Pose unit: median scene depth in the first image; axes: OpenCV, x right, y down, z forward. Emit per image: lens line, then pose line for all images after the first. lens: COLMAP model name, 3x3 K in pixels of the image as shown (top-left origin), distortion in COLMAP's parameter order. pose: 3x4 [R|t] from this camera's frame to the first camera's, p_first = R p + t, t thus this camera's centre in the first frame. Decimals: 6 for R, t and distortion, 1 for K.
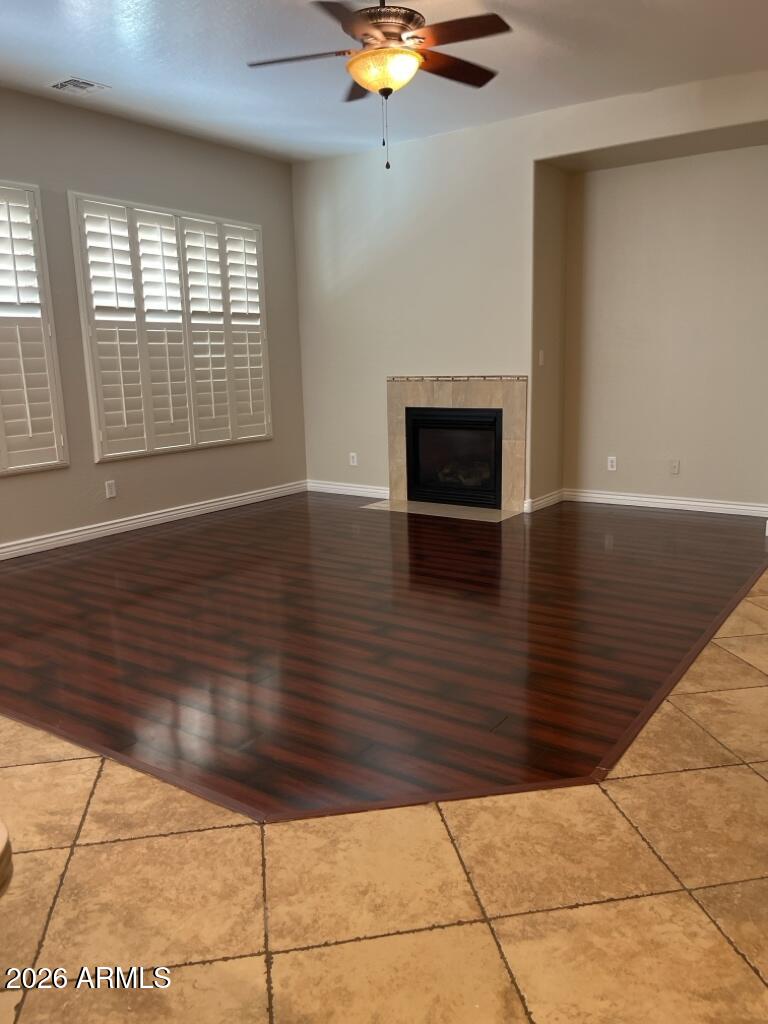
lens RADIAL K [[789.7, 0, 386.7], [0, 789.7, 512.0], [0, 0, 1]] dist [-0.038872, -0.004929]
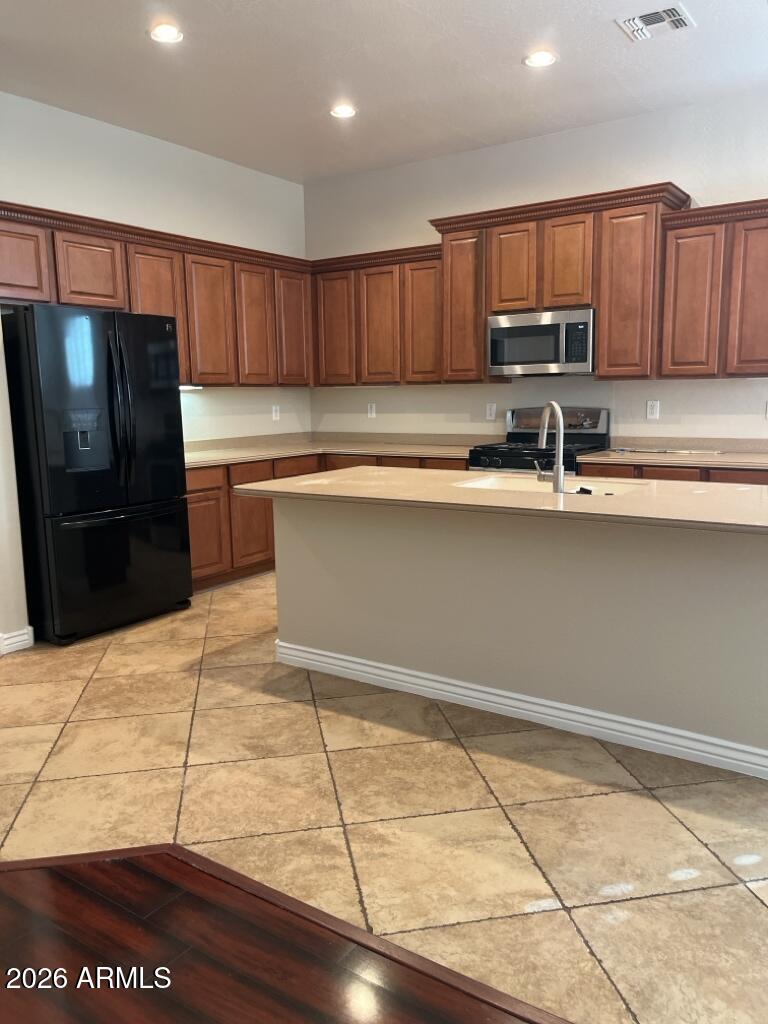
lens RADIAL K [[789.7, 0, 387.9], [0, 789.7, 515.2], [0, 0, 1]] dist [-0.038872, -0.004929]
pose [[-0.999872, 0.015614, -0.003379, -0.465409], [0.013533, 0.940228, 0.340276, -0.381173], [0.008490, 0.340187, -0.940319, 1.905256]]
